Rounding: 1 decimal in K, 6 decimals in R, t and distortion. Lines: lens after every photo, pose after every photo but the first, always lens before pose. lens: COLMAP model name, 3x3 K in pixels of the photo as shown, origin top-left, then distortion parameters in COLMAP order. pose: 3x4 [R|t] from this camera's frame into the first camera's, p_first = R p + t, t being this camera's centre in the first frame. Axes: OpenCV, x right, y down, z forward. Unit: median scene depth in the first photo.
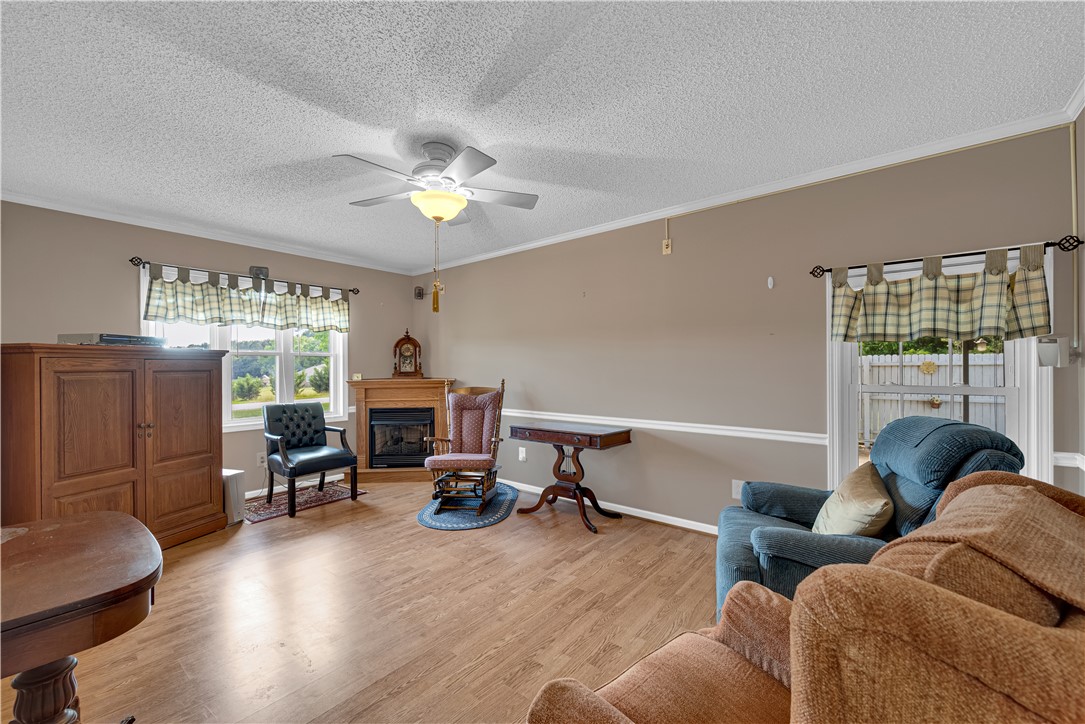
lens RADIAL K [[445.1, 0, 546.4], [0, 445.1, 368.0], [0, 0, 1]] dist [-0.002184, 0.000081]
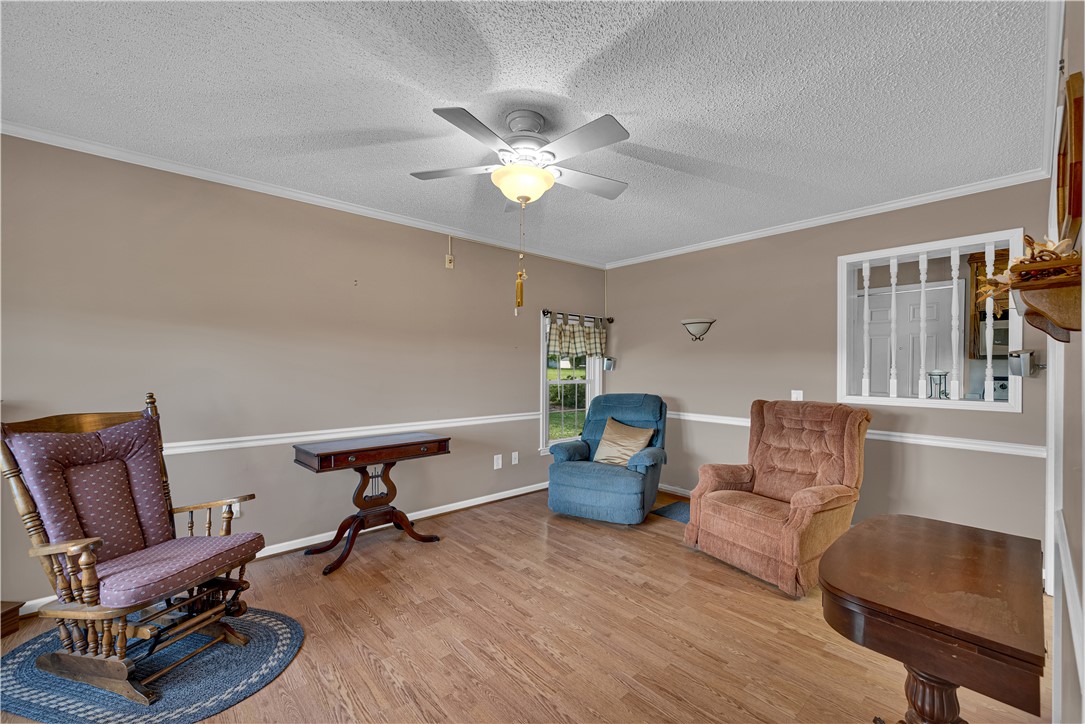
lens RADIAL K [[436.5, 0, 551.6], [0, 436.5, 373.3], [0, 0, 1]] dist [-0.001848, 0.000236]
pose [[0.151027, -0.010576, 0.988473, -0.778359], [-0.000747, 0.999941, 0.010813, -0.007453], [-0.988529, -0.002371, 0.151010, 0.594239]]
